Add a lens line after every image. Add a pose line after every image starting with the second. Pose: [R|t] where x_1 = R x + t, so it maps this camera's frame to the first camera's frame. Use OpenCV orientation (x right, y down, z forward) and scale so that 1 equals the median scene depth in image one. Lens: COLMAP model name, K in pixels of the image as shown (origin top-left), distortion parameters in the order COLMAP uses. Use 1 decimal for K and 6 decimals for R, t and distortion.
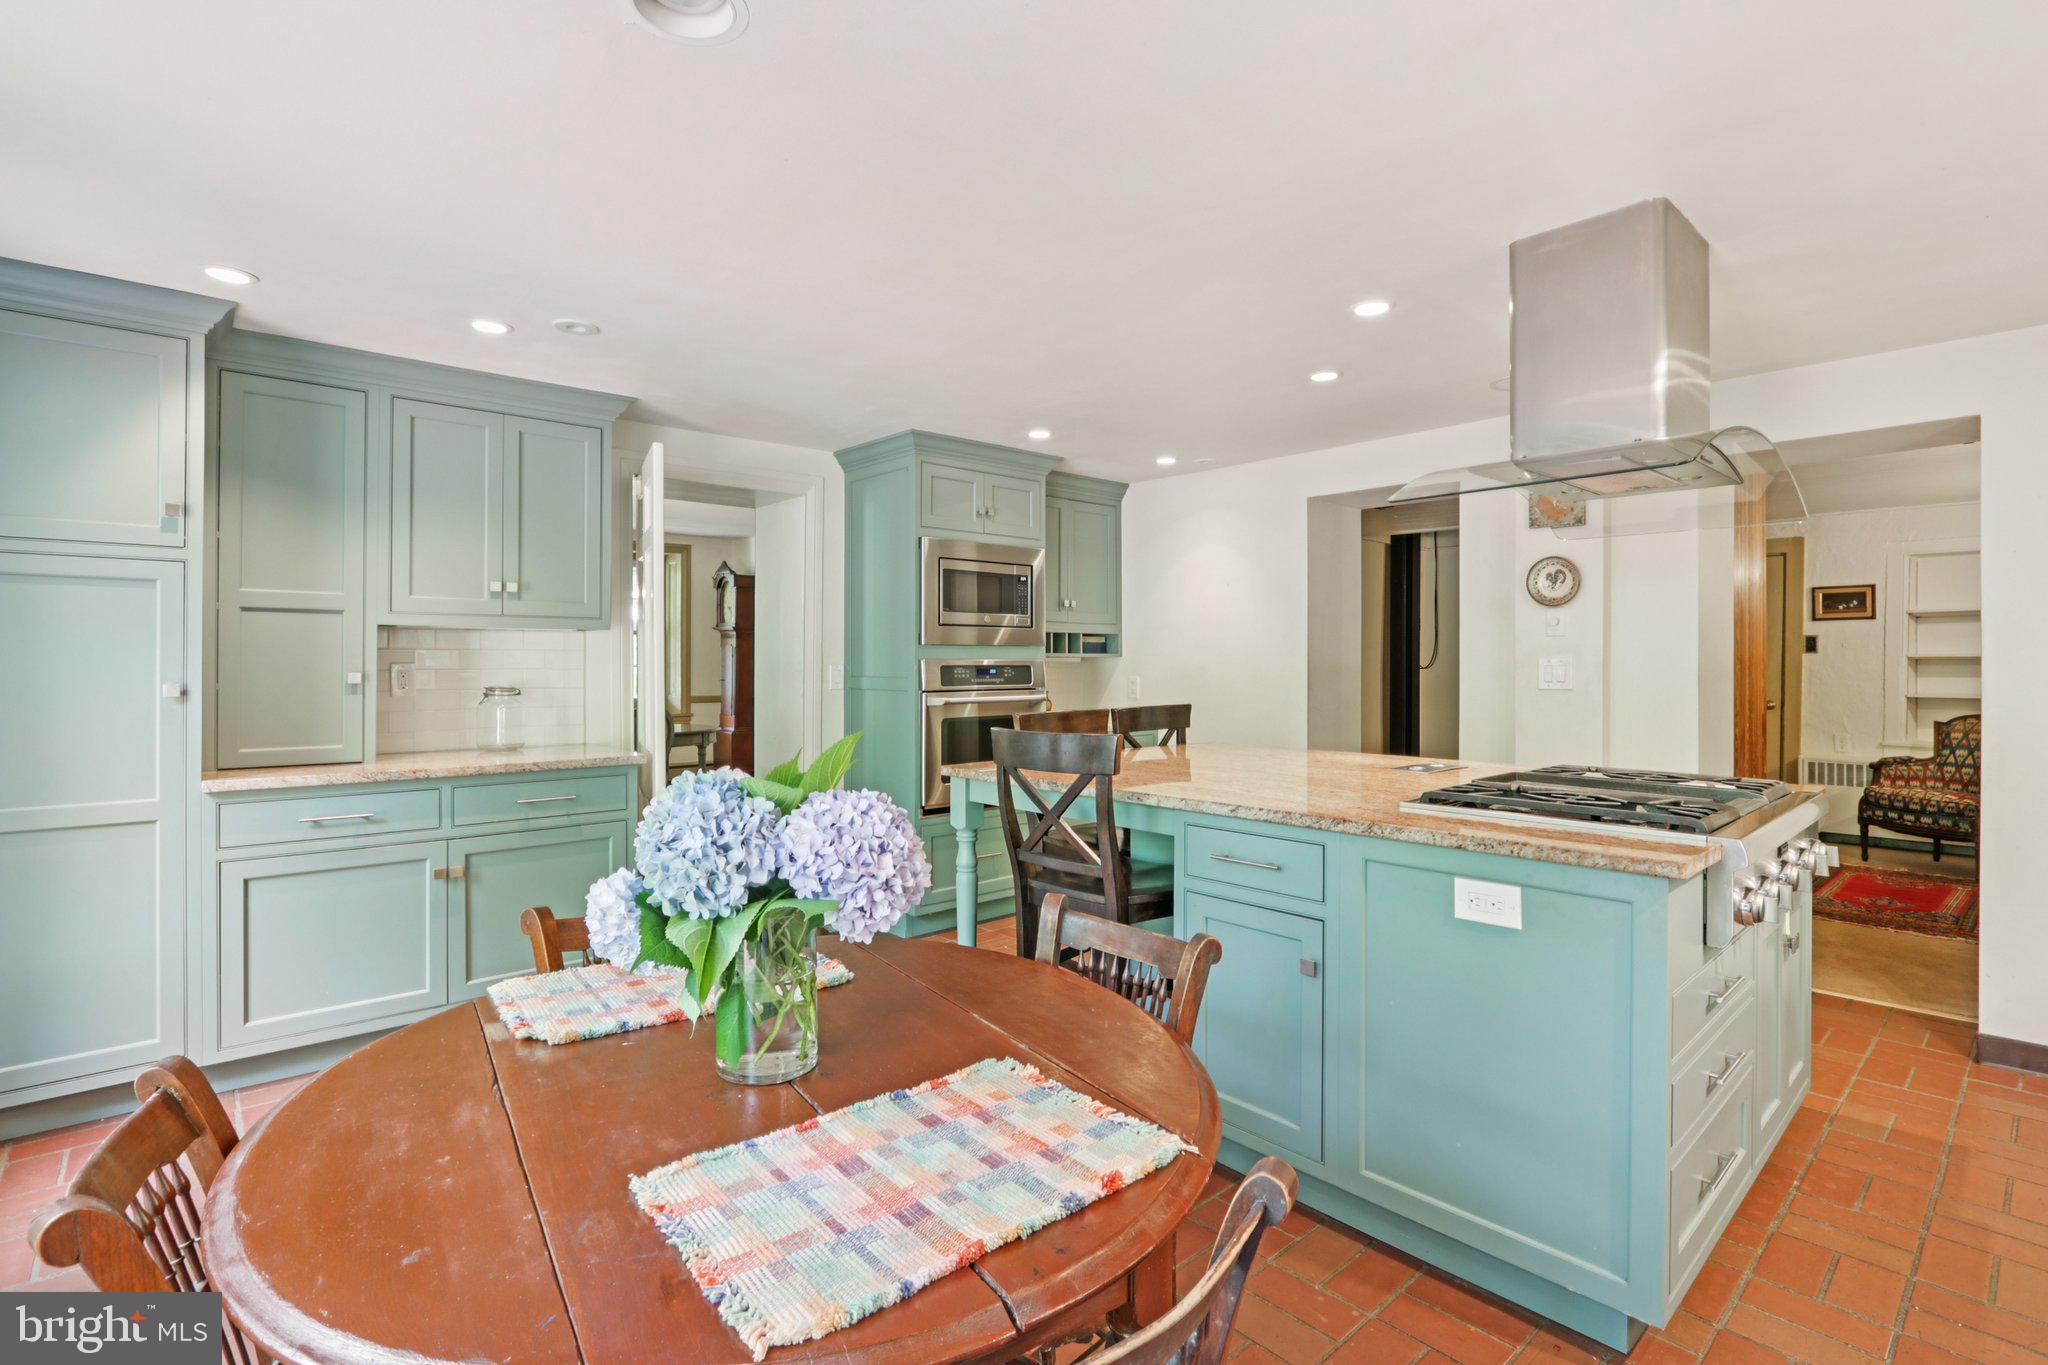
lens RADIAL K [[956.4, 0, 1018.5], [0, 956.4, 661.4], [0, 0, 1]] dist [-0.004096, -0.000703]
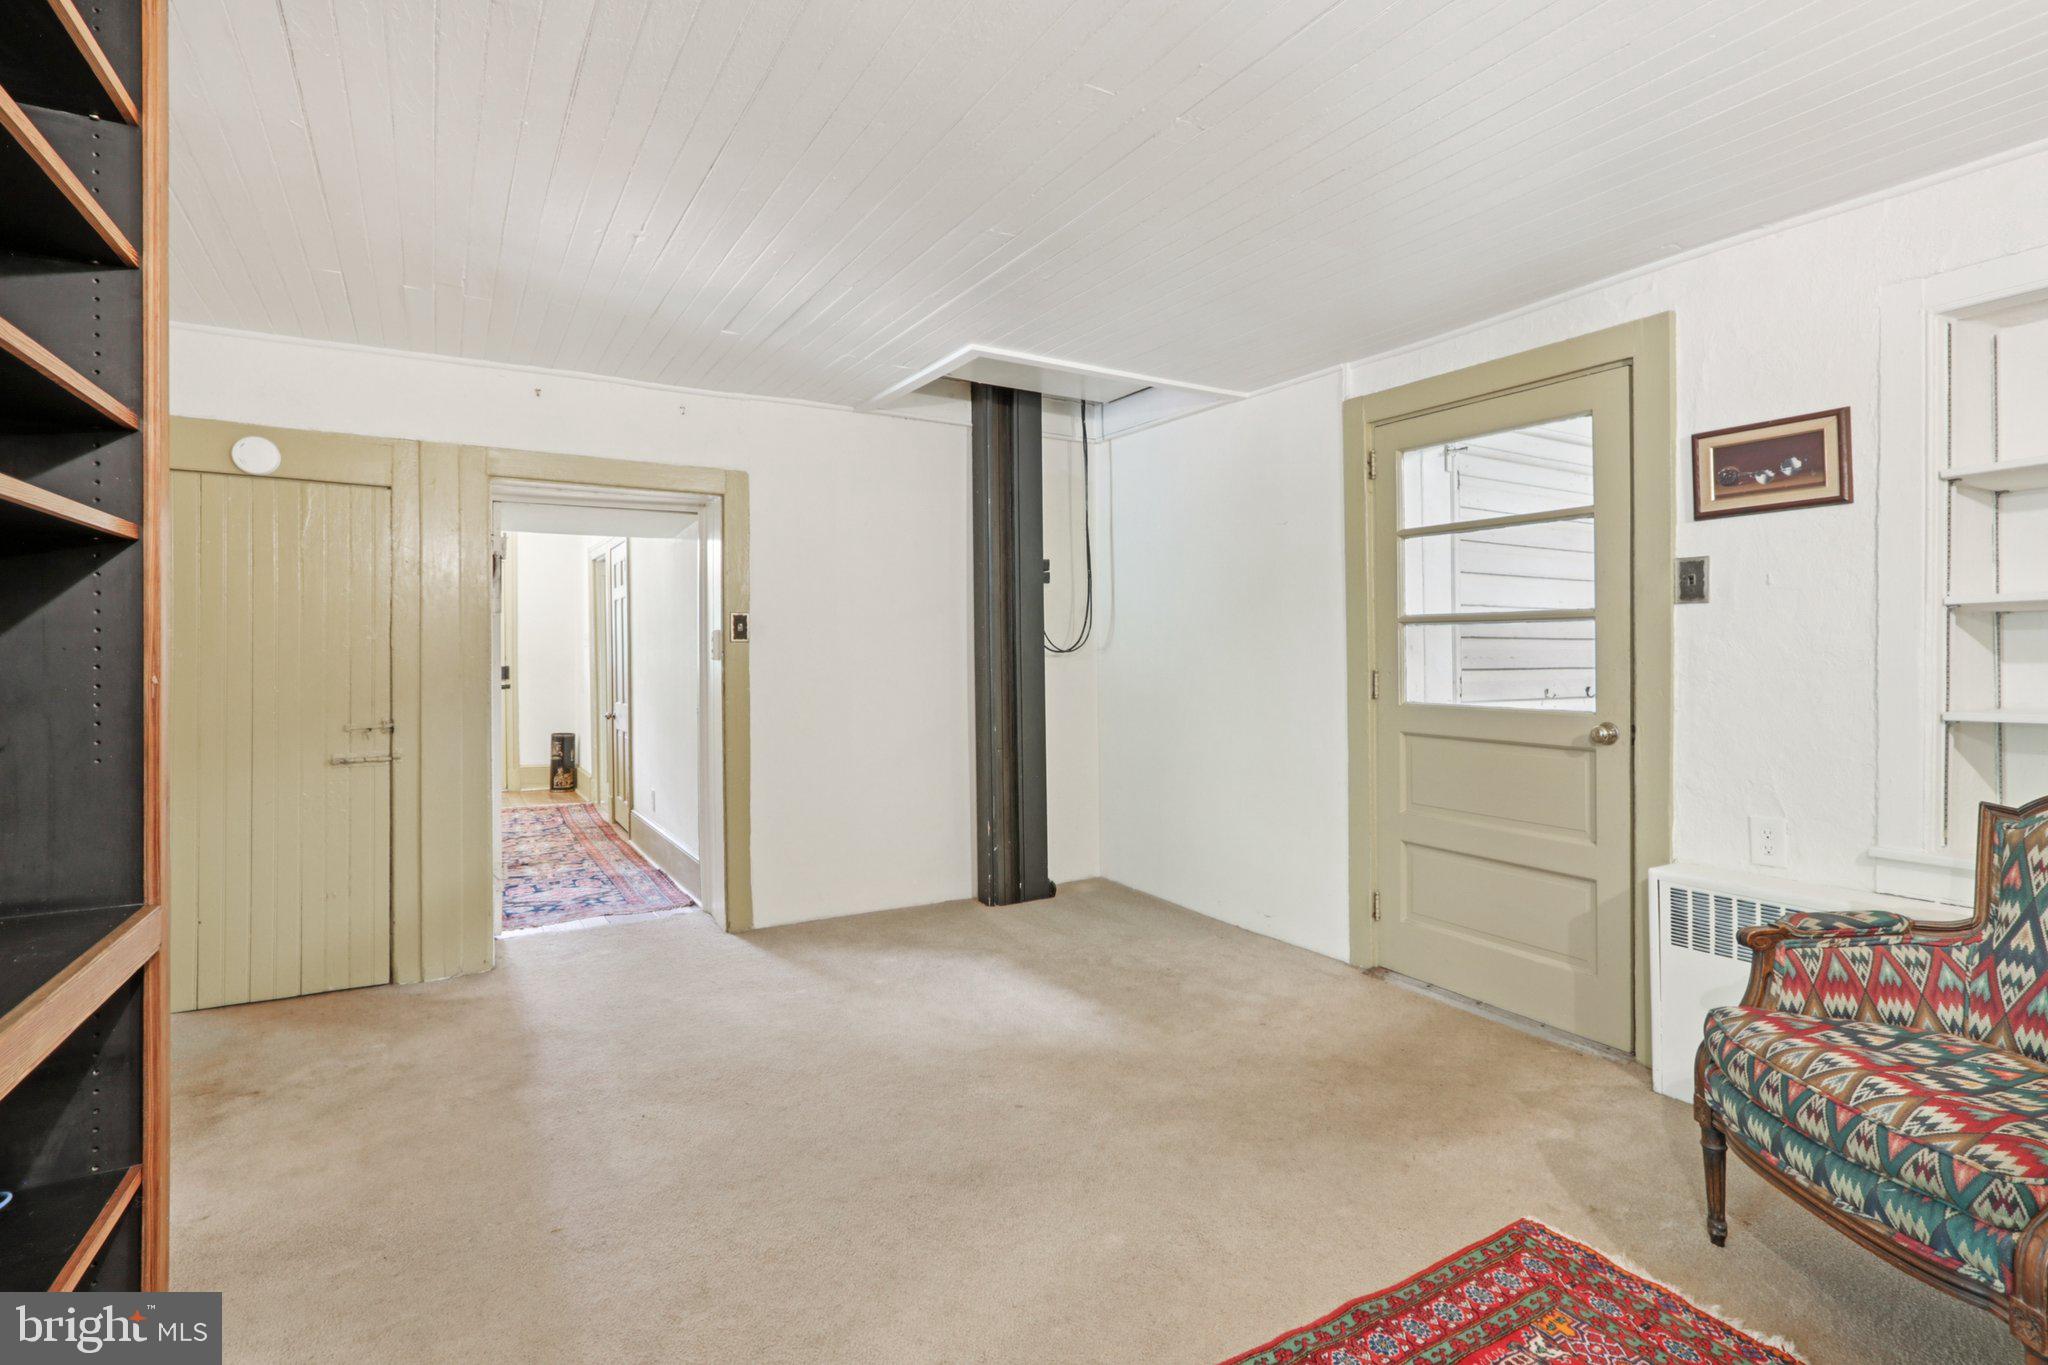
lens RADIAL K [[956.4, 0, 1007.6], [0, 956.4, 648.1], [0, 0, 1]] dist [-0.004096, -0.000703]
pose [[0.977522, -0.014632, -0.210324, 0.661322], [0.011957, 0.999831, -0.013987, 0.011975], [0.210493, 0.011158, 0.977532, 0.580210]]
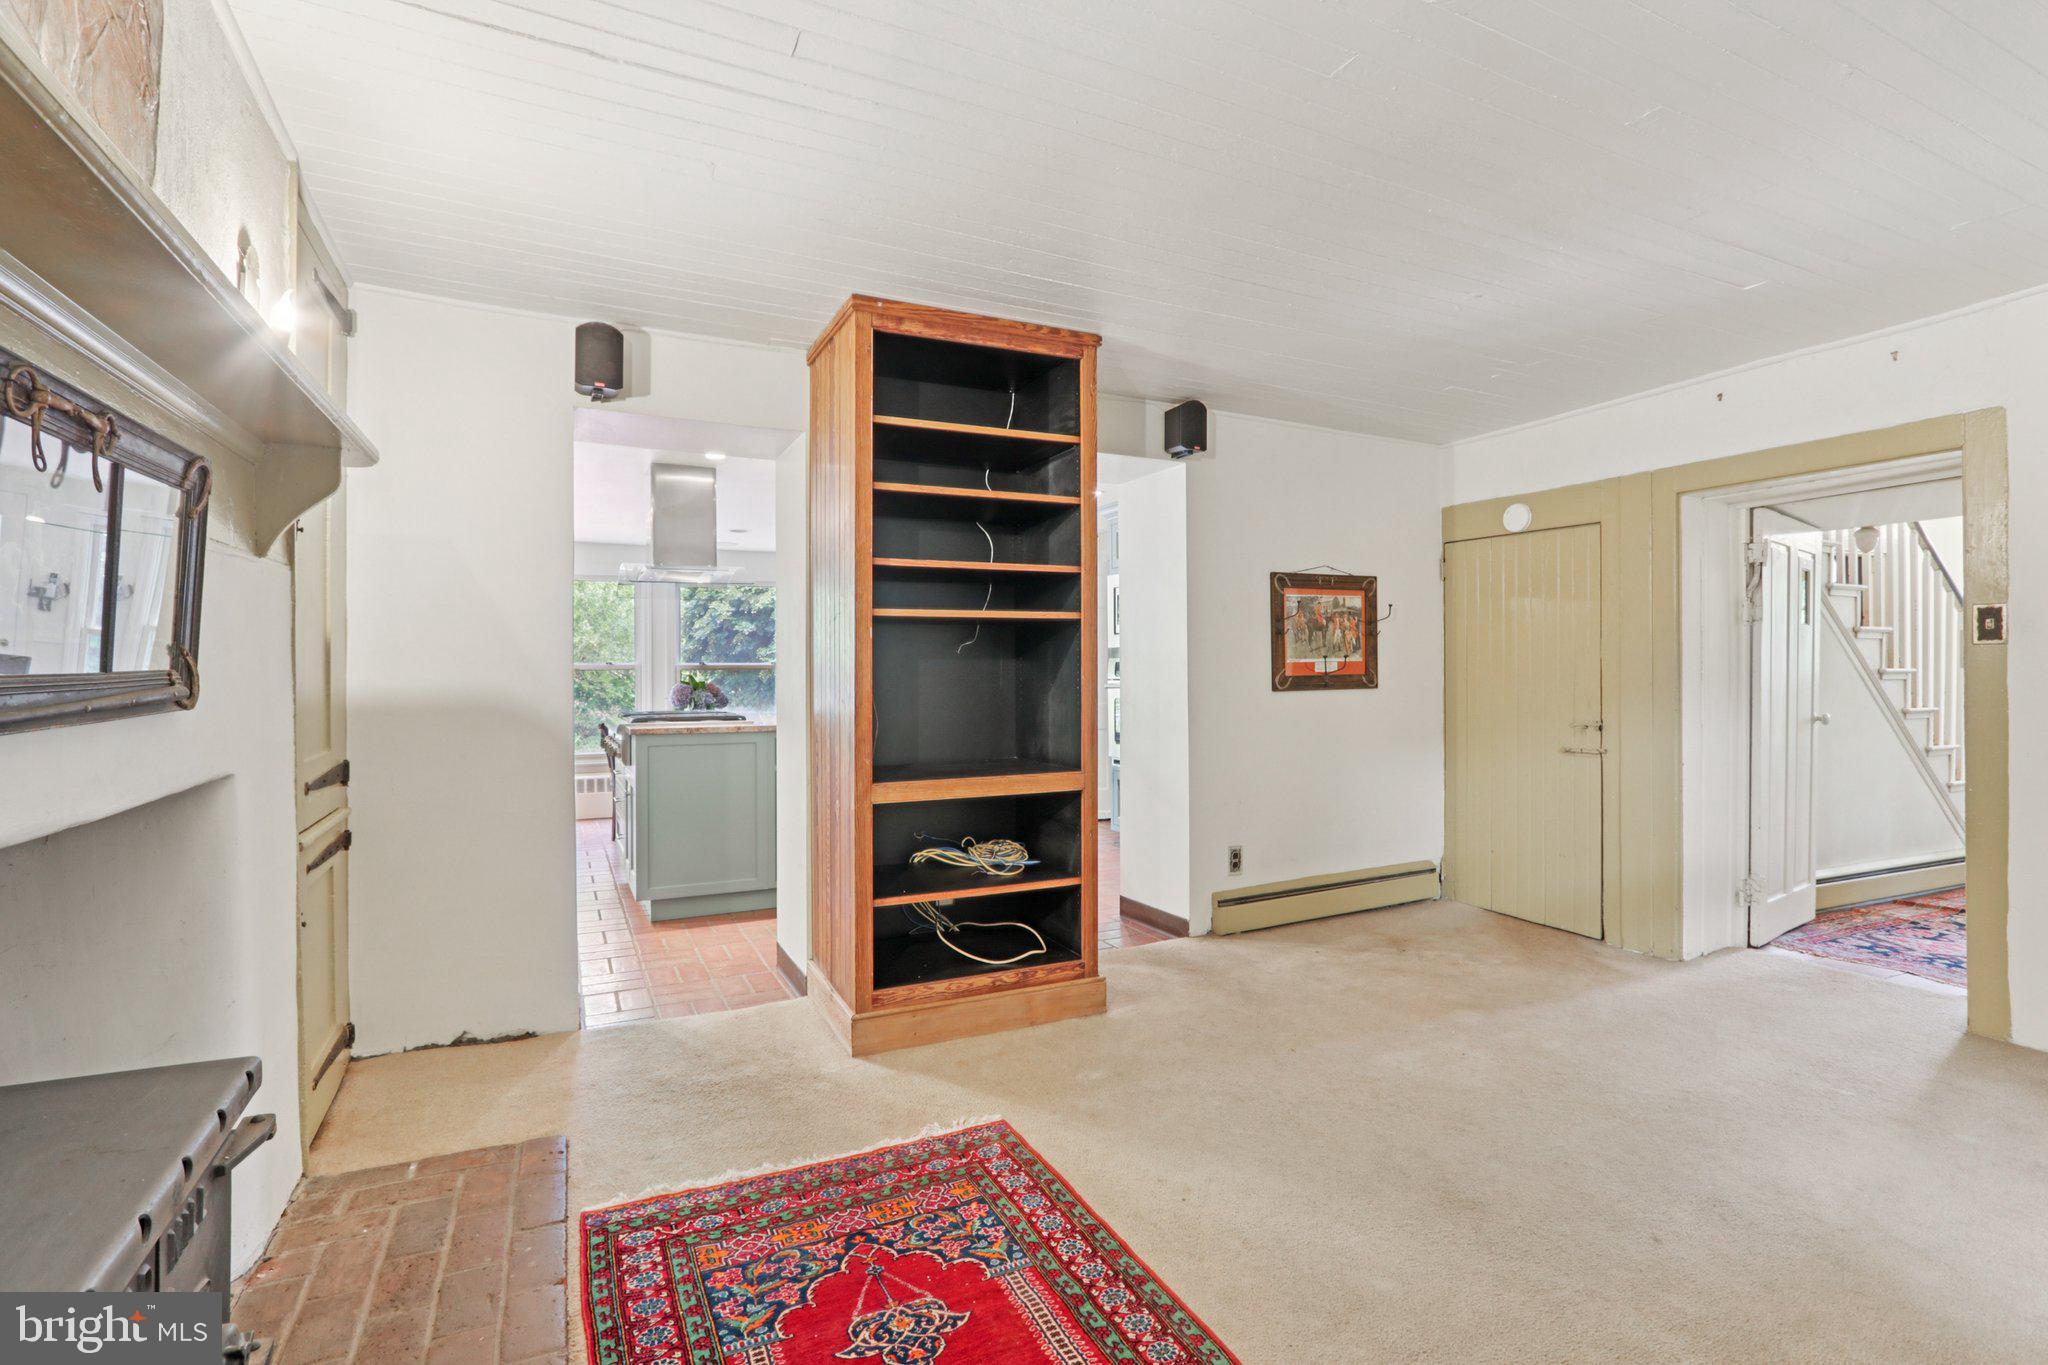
lens RADIAL K [[956.4, 0, 1029.8], [0, 956.4, 680.7], [0, 0, 1]] dist [-0.004096, -0.000703]
pose [[-0.277802, 0.007865, -0.960606, 0.881884], [0.007970, 0.999951, 0.005882, 0.008813], [0.960605, -0.006023, -0.277851, 0.800286]]
